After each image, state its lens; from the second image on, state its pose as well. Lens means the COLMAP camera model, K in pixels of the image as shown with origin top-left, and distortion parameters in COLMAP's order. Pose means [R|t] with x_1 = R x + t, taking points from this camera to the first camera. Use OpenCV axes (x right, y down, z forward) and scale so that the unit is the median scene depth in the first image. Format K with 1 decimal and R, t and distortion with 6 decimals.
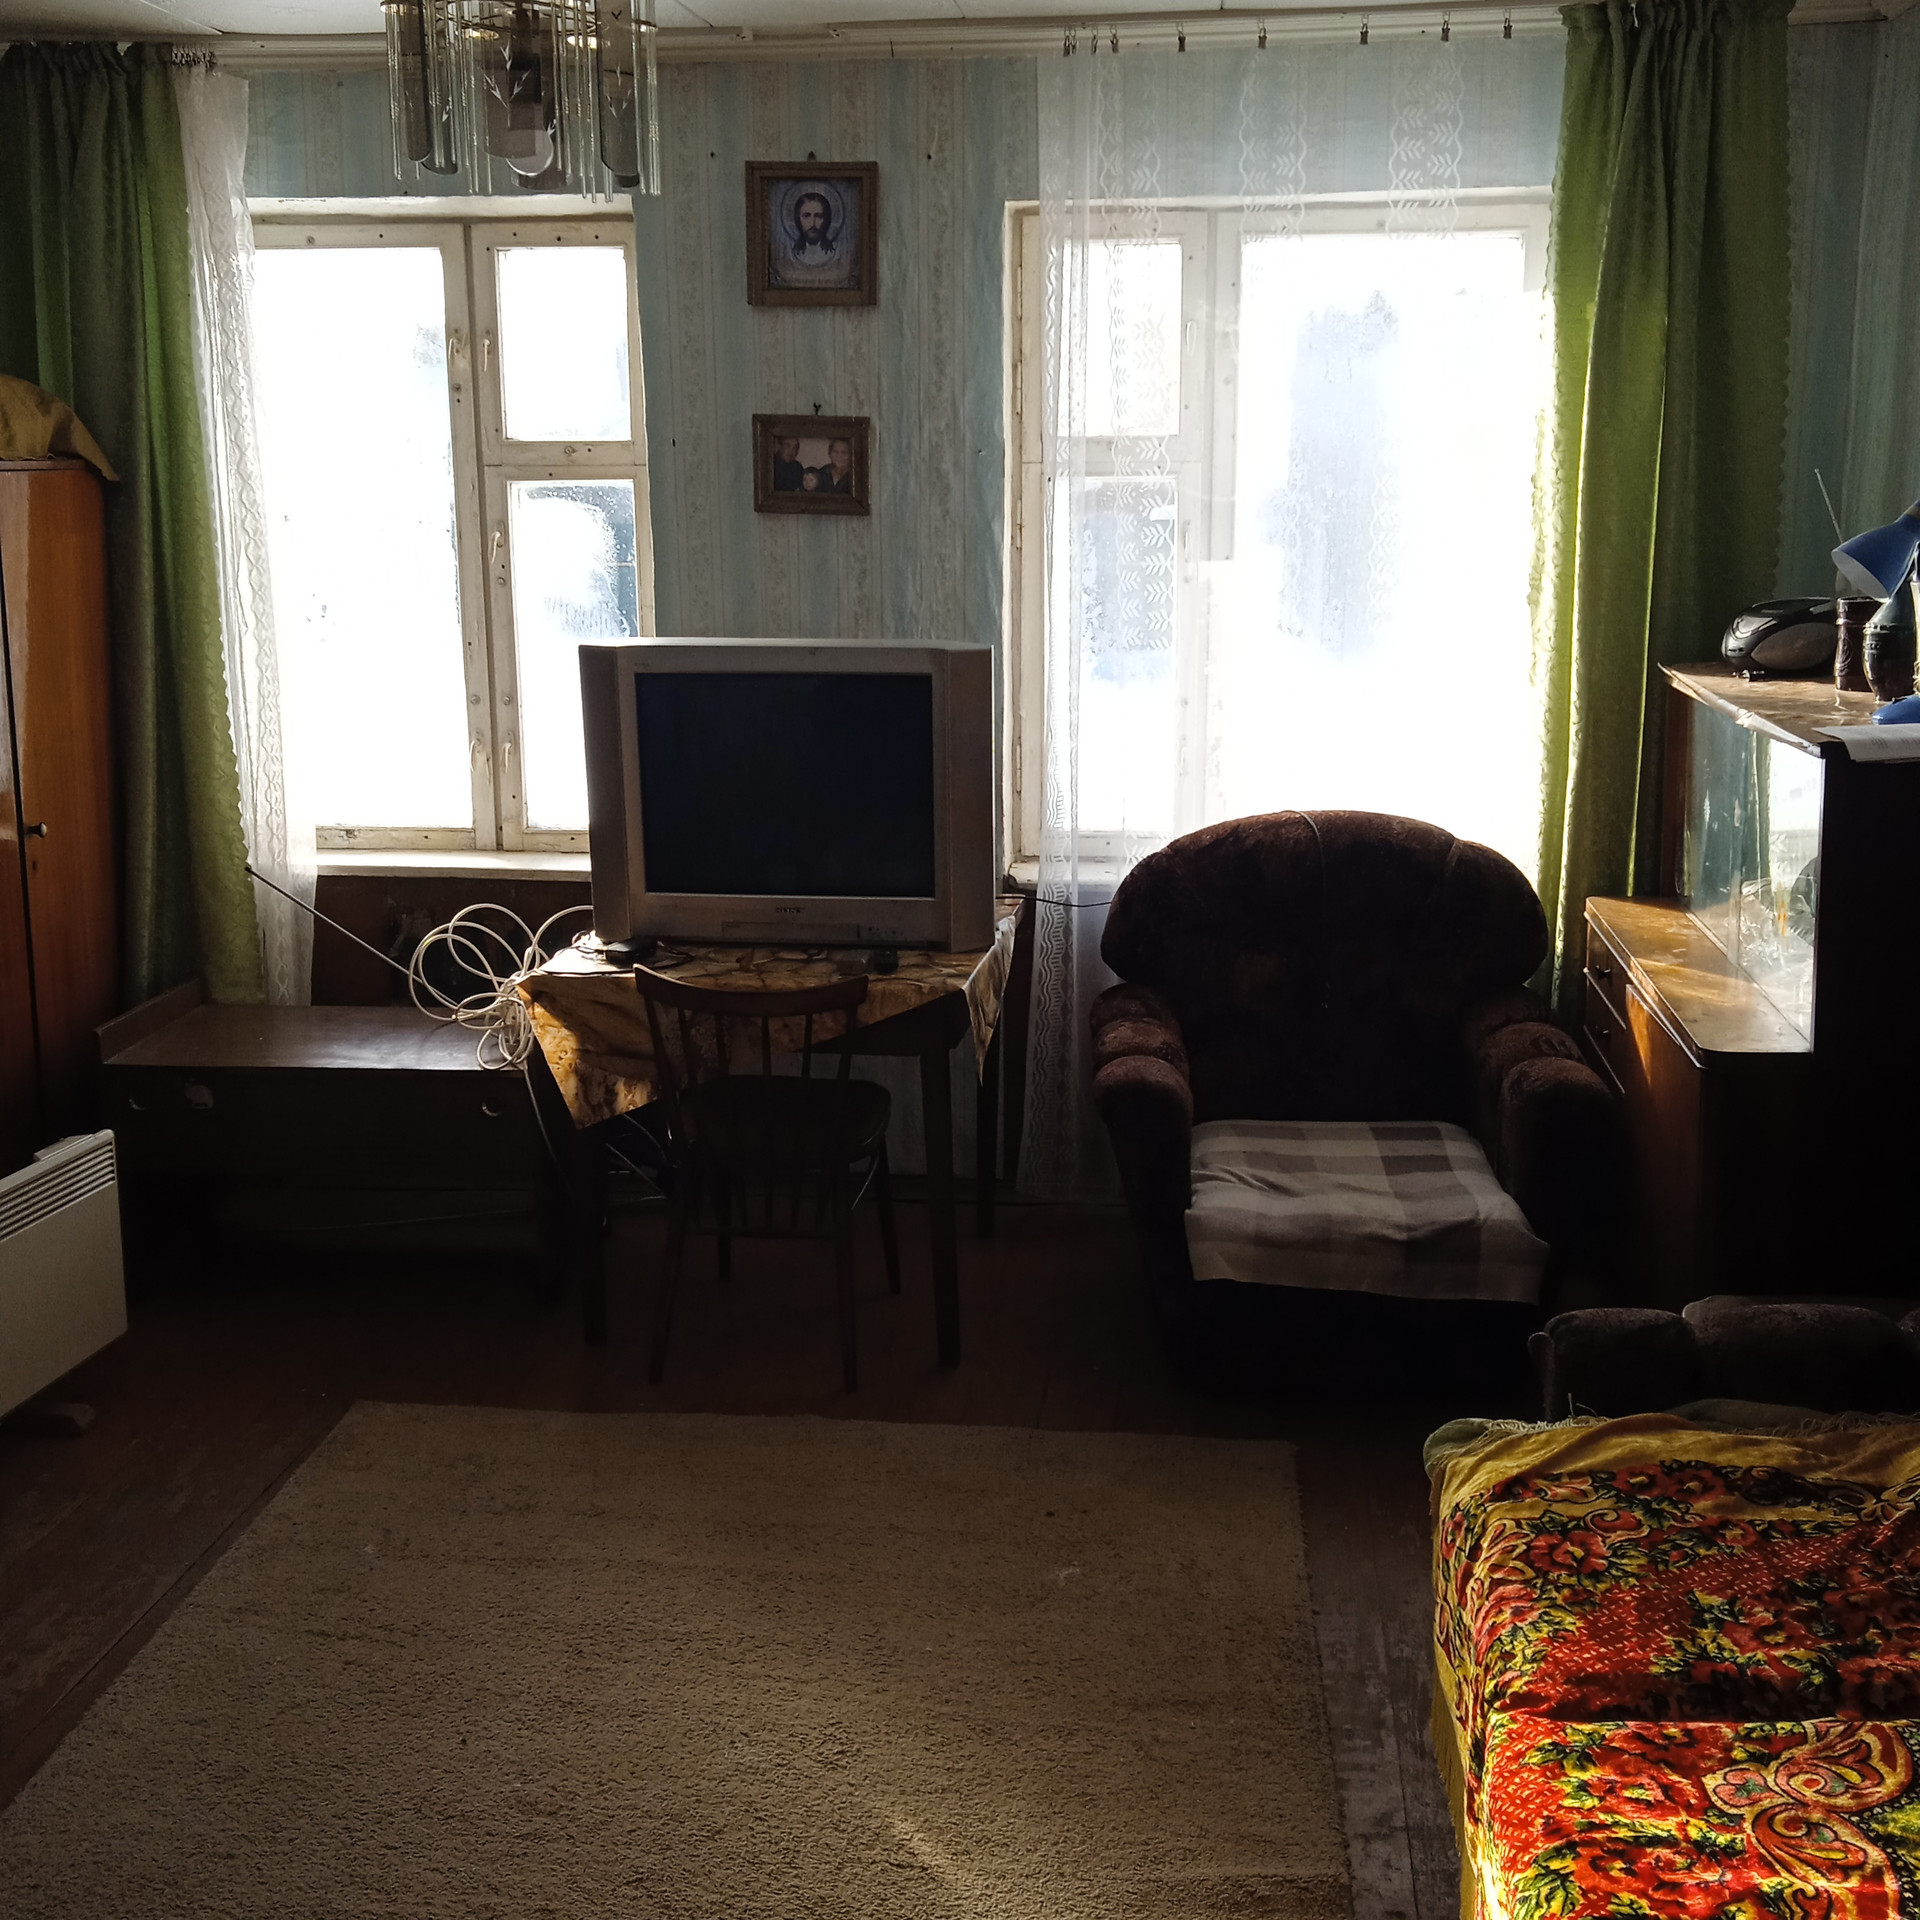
lens RADIAL K [[2144.0, 0, 945.5], [0, 2144.0, 942.5], [0, 0, 1]] dist [0.095939, -0.098620]
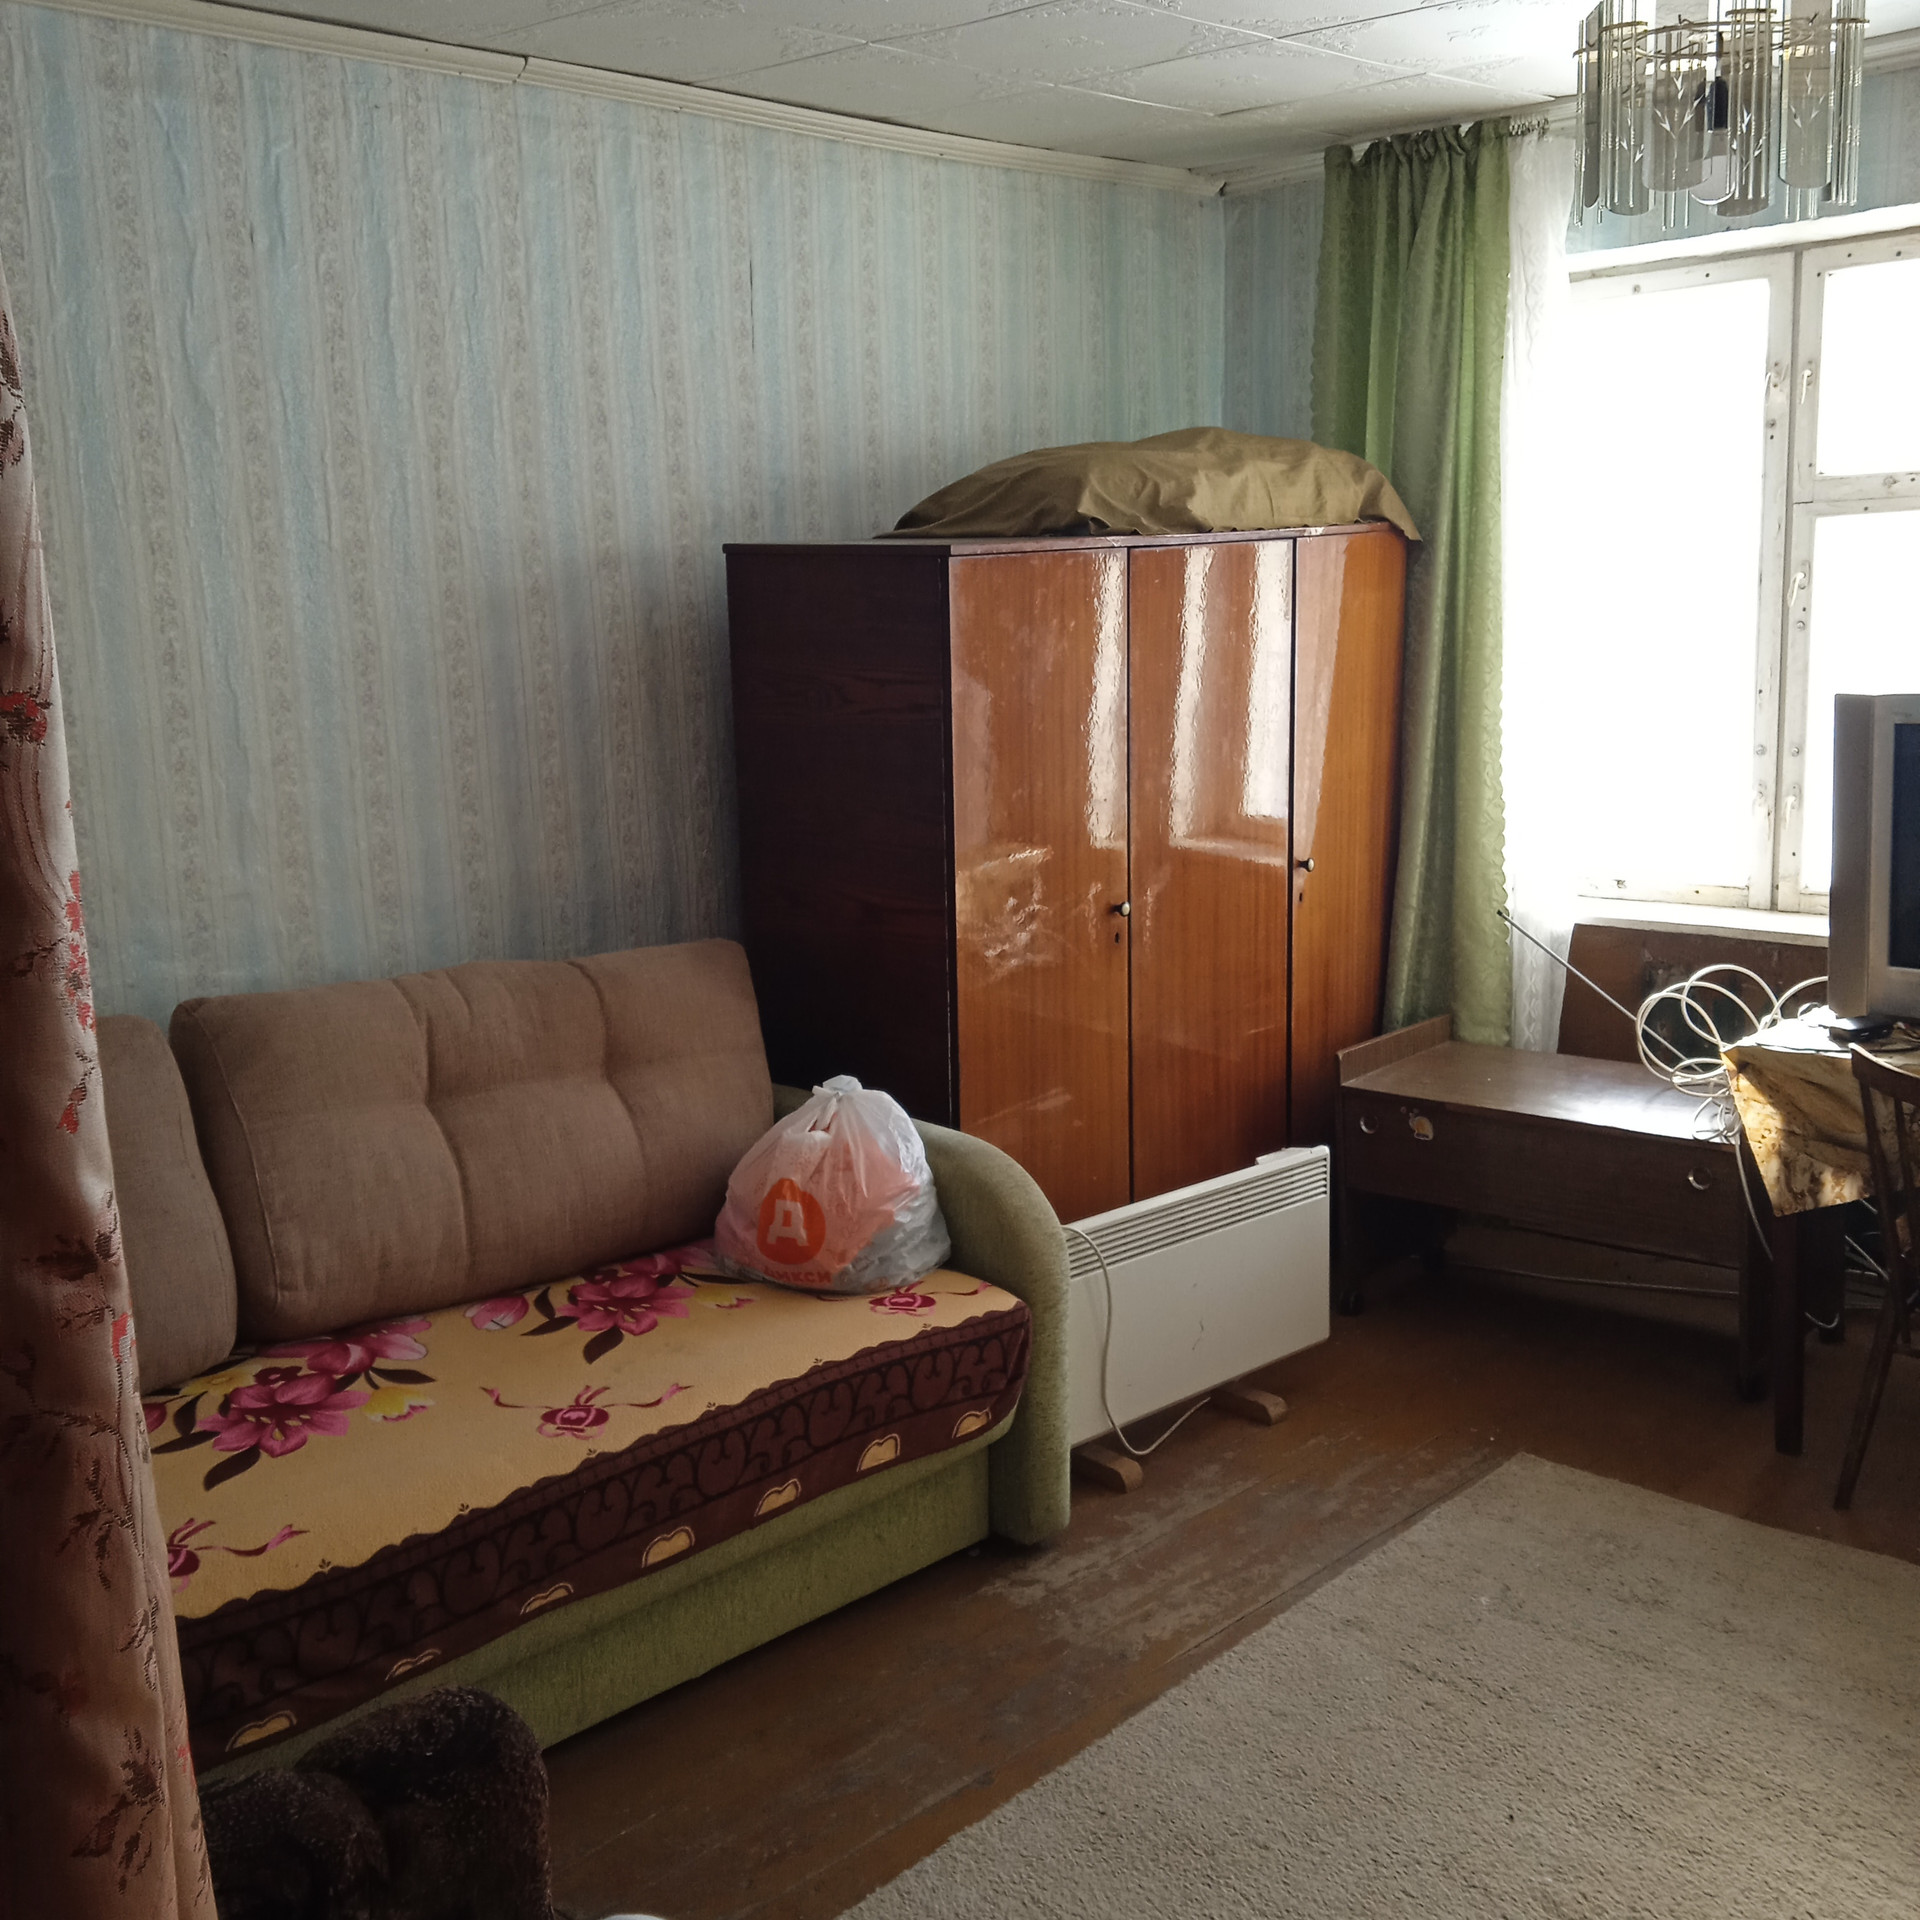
lens RADIAL K [[2144.0, 0, 945.5], [0, 2144.0, 942.5], [0, 0, 1]] dist [0.095939, -0.098620]
pose [[0.796018, 0.075500, -0.600545, 0.097310], [-0.087825, 0.996097, 0.008817, -0.007062], [0.598867, 0.045724, 0.799542, 0.035178]]
